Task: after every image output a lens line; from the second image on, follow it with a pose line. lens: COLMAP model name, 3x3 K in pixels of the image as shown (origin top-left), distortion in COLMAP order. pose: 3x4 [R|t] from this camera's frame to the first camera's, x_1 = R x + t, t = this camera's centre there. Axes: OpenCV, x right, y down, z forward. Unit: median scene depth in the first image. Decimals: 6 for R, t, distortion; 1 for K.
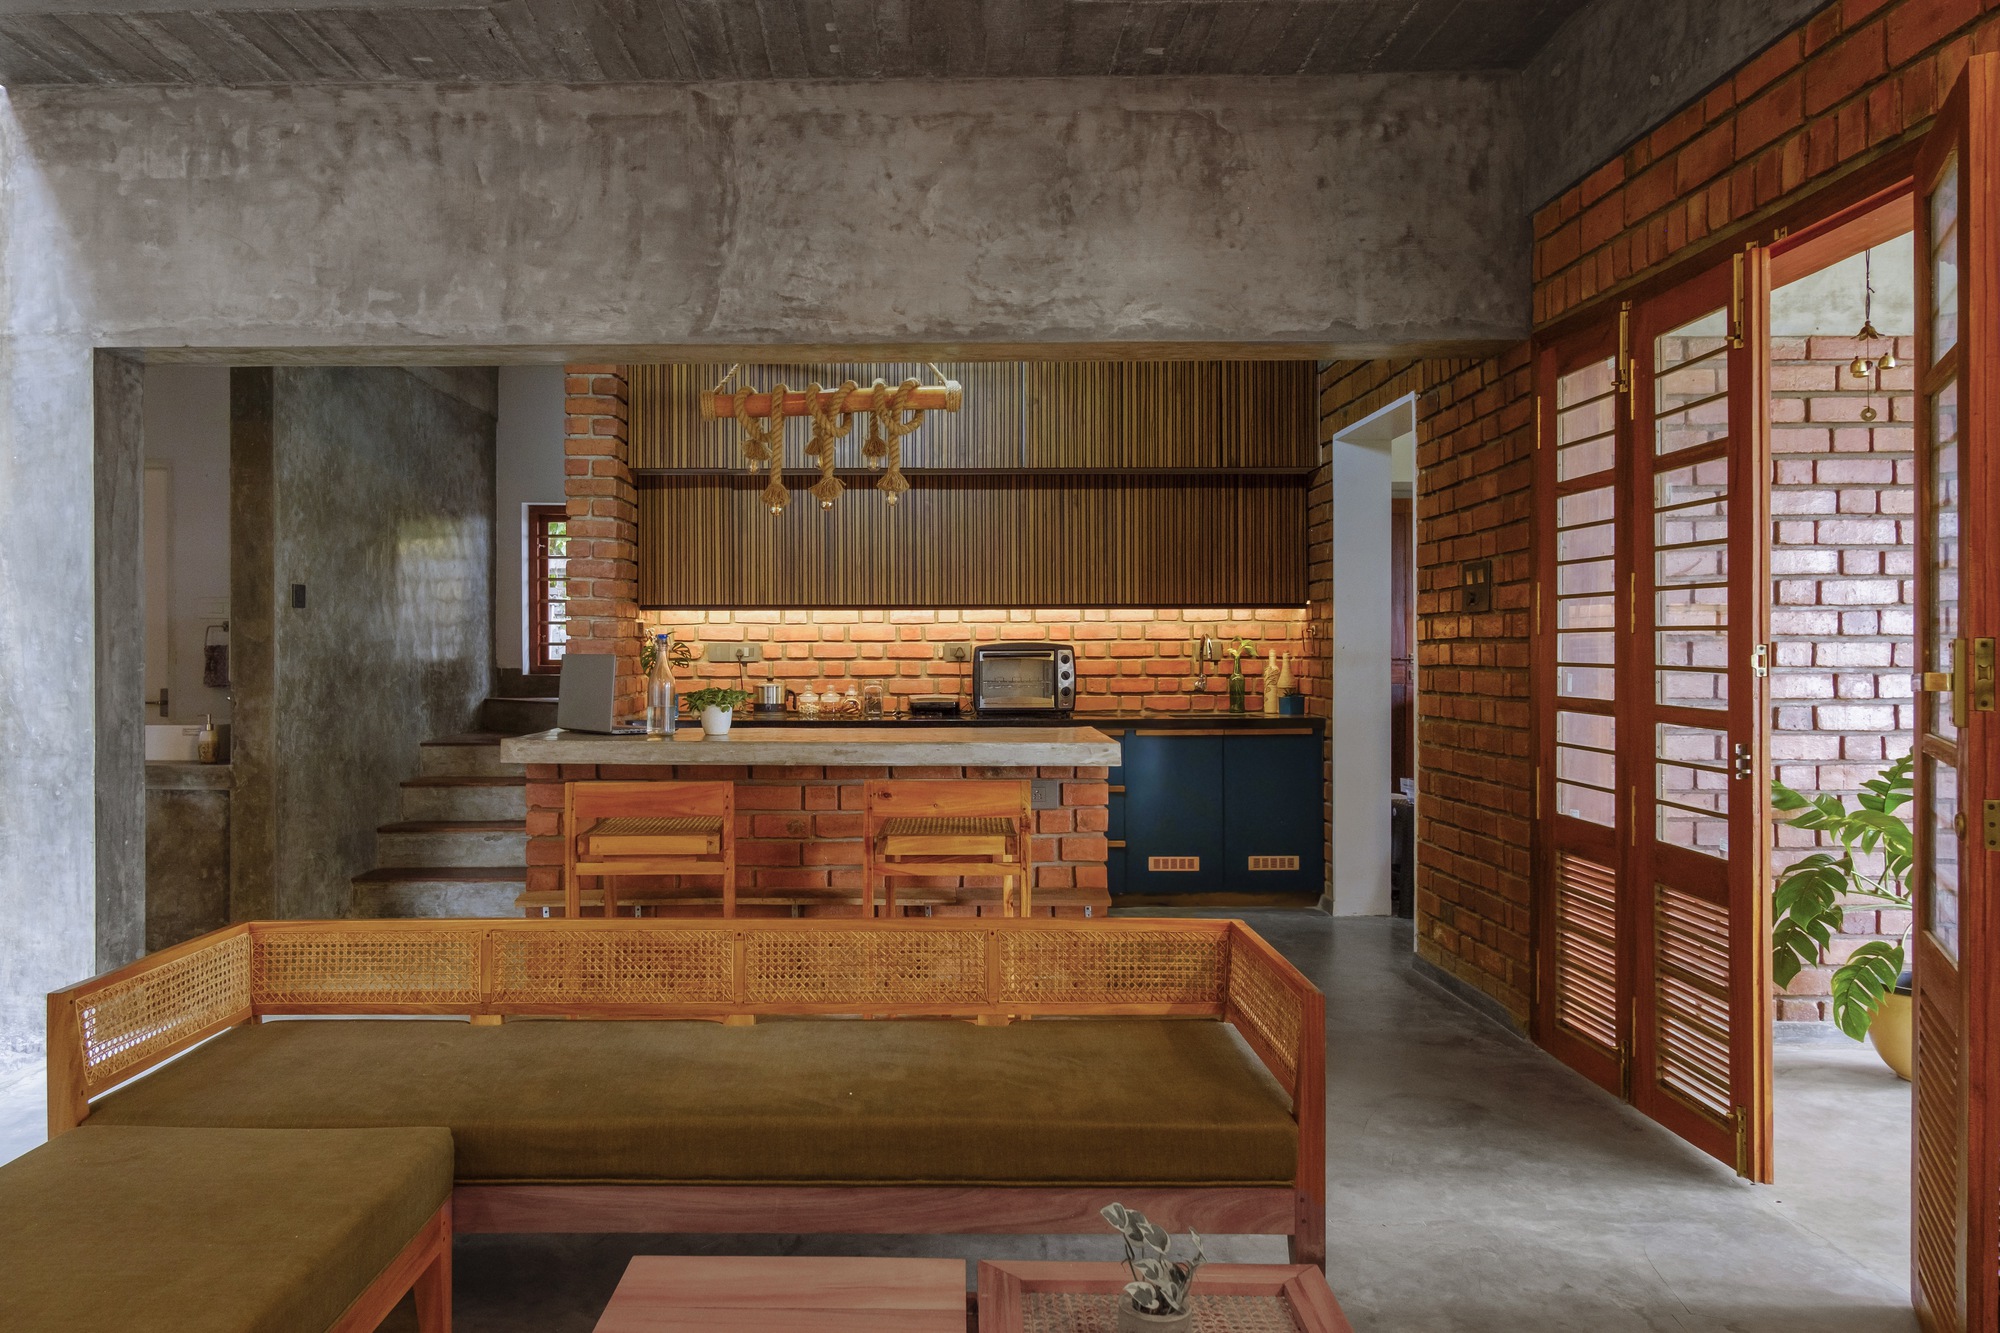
lens RADIAL K [[1376.3, 0, 927.9], [0, 1376.3, 664.9], [0, 0, 1]] dist [0.005713, -0.000605]
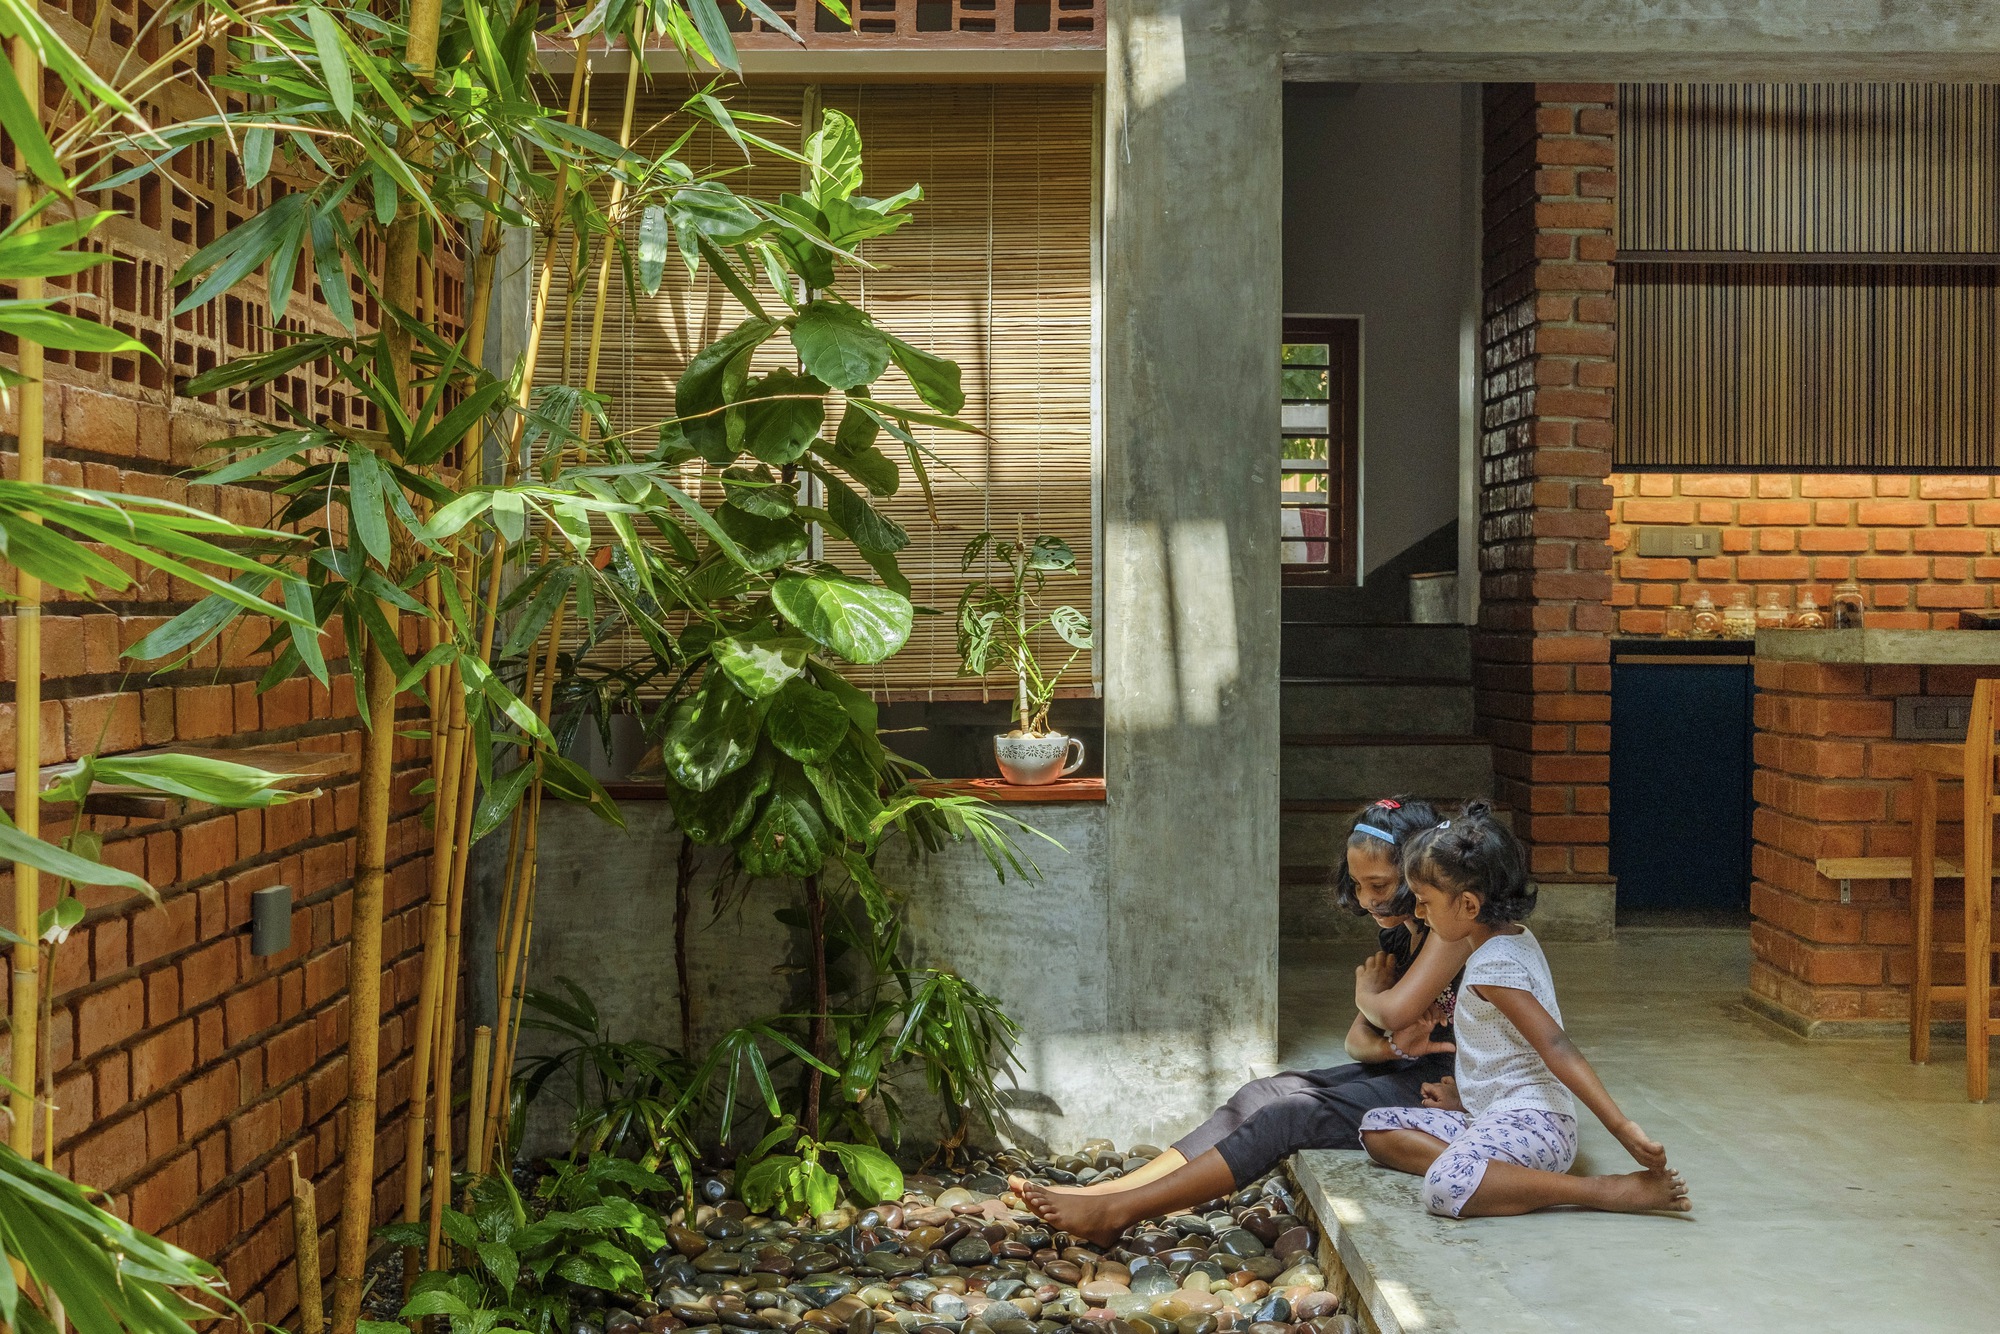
lens RADIAL K [[2428.0, 0, 998.2], [0, 2428.0, 670.3], [0, 0, 1]] dist [-0.027236, 0.000000]
pose [[0.999985, 0.004908, -0.002562, -0.741140], [-0.004876, 0.999915, 0.012113, 0.062760], [0.002621, -0.012100, 0.999923, -0.207120]]
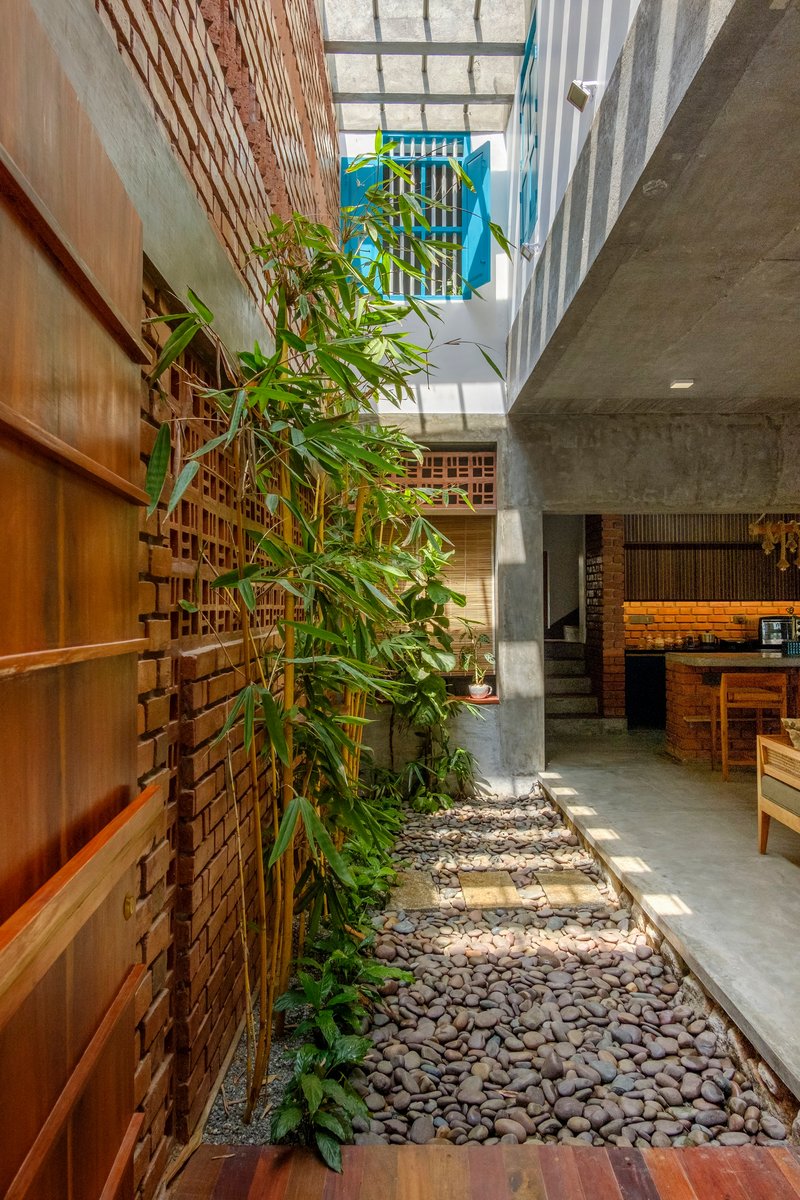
lens RADIAL K [[825.8, 0, 407.5], [0, 825.8, 585.0], [0, 0, 1]] dist [0.005713, -0.000605]
pose [[0.999981, 0.000063, 0.006206, -0.876670], [0.000164, 0.999332, -0.036557, -0.026921], [-0.006204, 0.036557, 0.999312, -0.595798]]
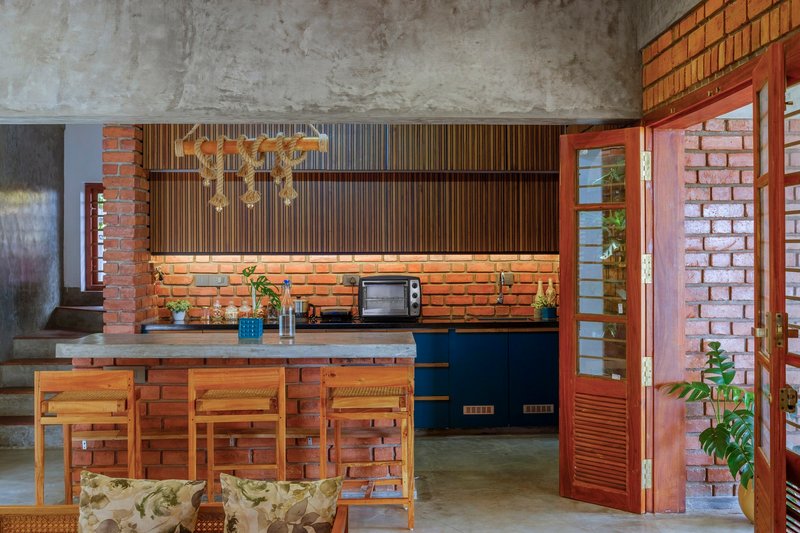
lens RADIAL K [[971.2, 0, 447.5], [0, 971.2, 262.9], [0, 0, 1]] dist [-0.027236, 0.000000]
pose [[0.998108, -0.000198, 0.061485, 0.105179], [0.000261, 0.999999, -0.001014, -0.046490], [-0.061485, 0.001029, 0.998107, -0.239709]]
